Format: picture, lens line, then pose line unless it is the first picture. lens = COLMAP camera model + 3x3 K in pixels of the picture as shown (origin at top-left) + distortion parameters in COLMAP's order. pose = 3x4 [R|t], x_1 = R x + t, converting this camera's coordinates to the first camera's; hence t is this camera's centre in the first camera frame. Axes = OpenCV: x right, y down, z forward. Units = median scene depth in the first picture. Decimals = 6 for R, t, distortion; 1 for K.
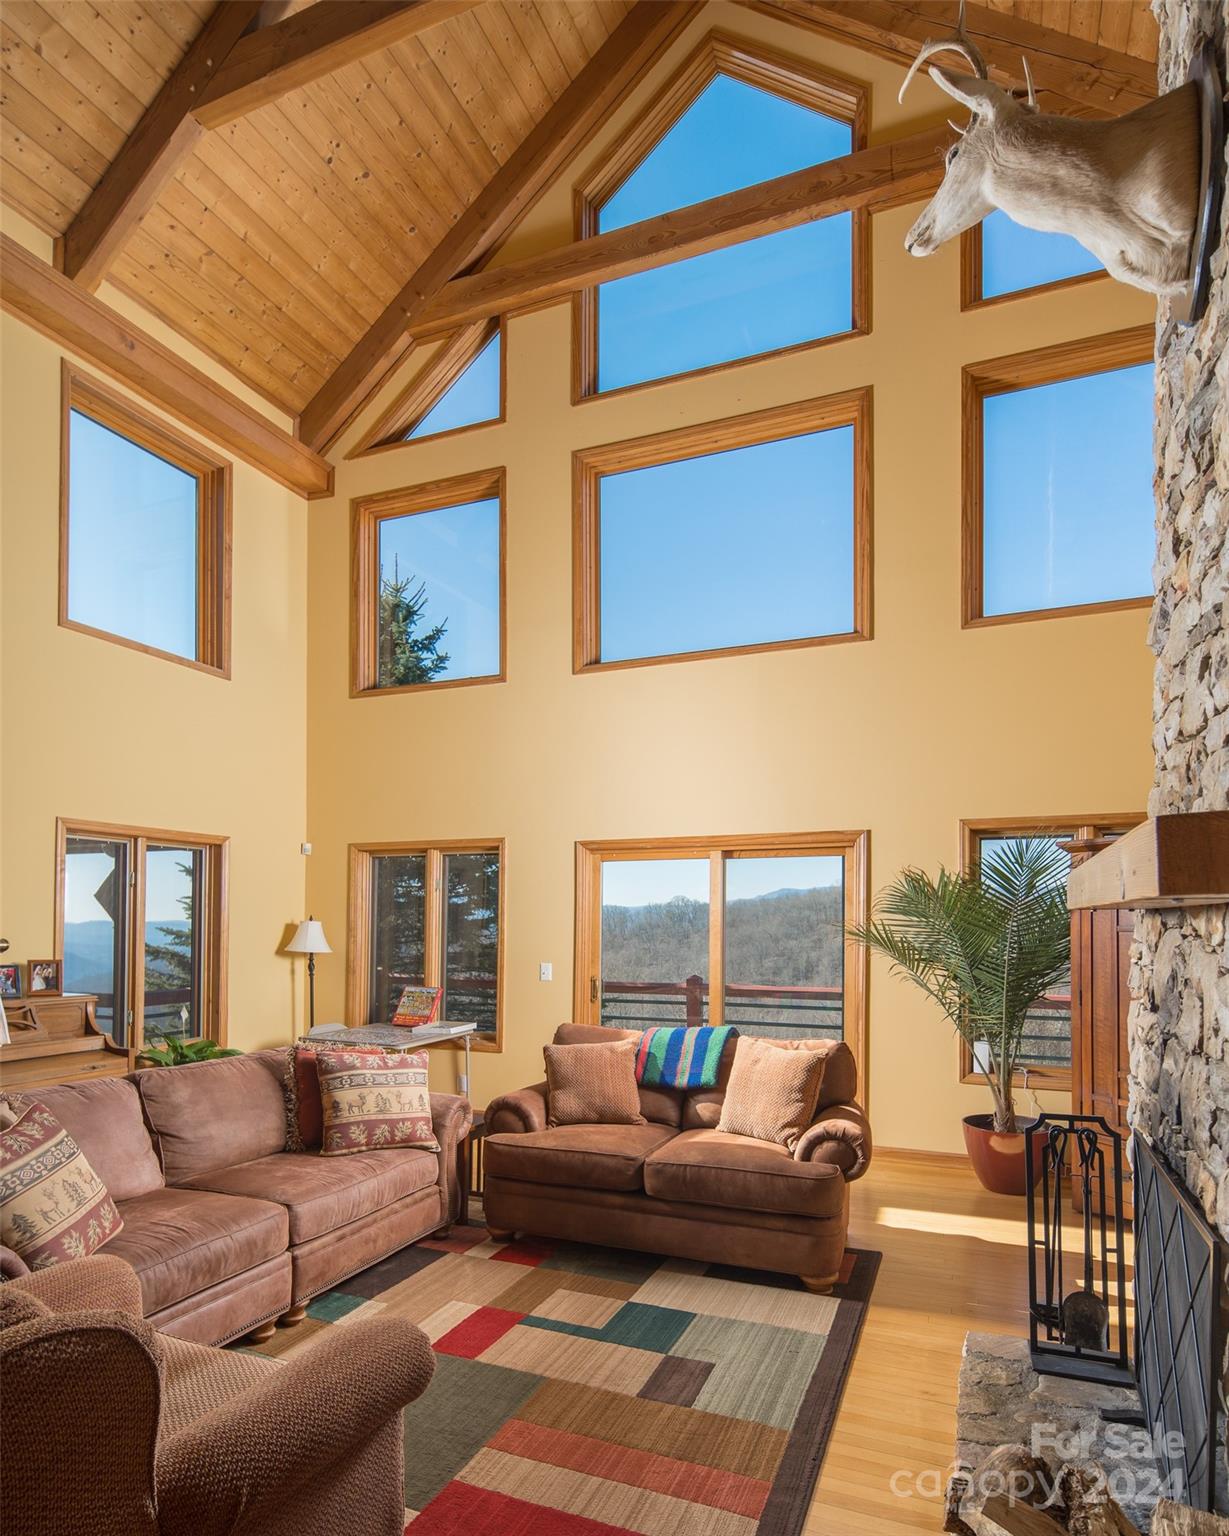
lens RADIAL K [[922.5, 0, 585.6], [0, 922.5, 901.0], [0, 0, 1]] dist [-0.000237, -0.000540]
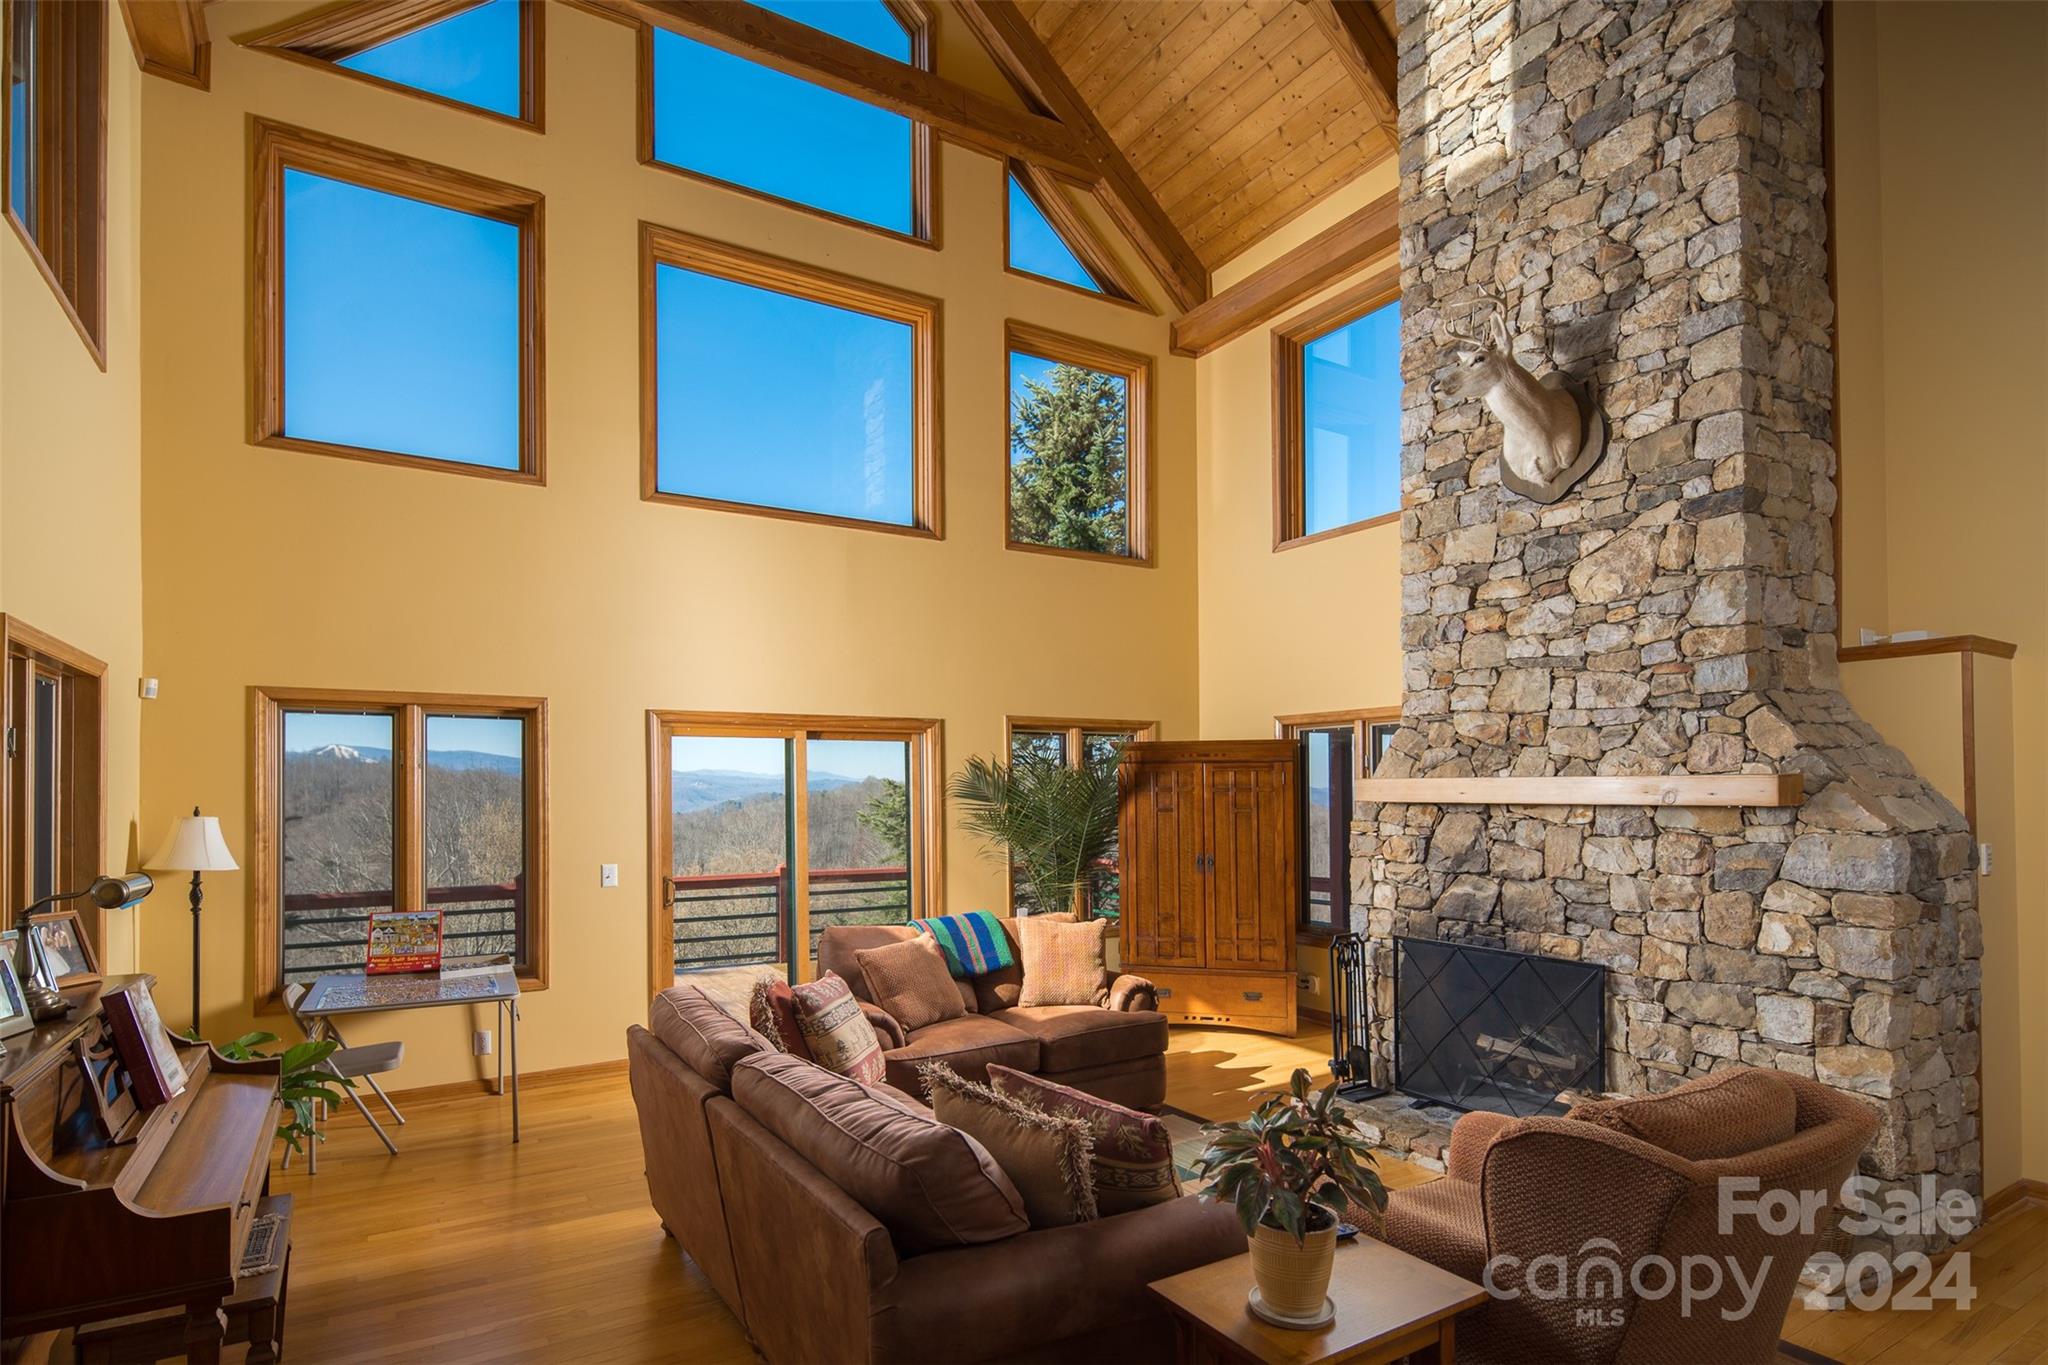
lens RADIAL K [[1012.7, 0, 982.1], [0, 1012.7, 783.8], [0, 0, 1]] dist [-0.003526, -0.000642]
pose [[0.595435, 0.005740, 0.803383, -0.547672], [-0.007153, 0.999973, -0.001843, -0.000903], [-0.803372, -0.004650, 0.595460, 0.245539]]
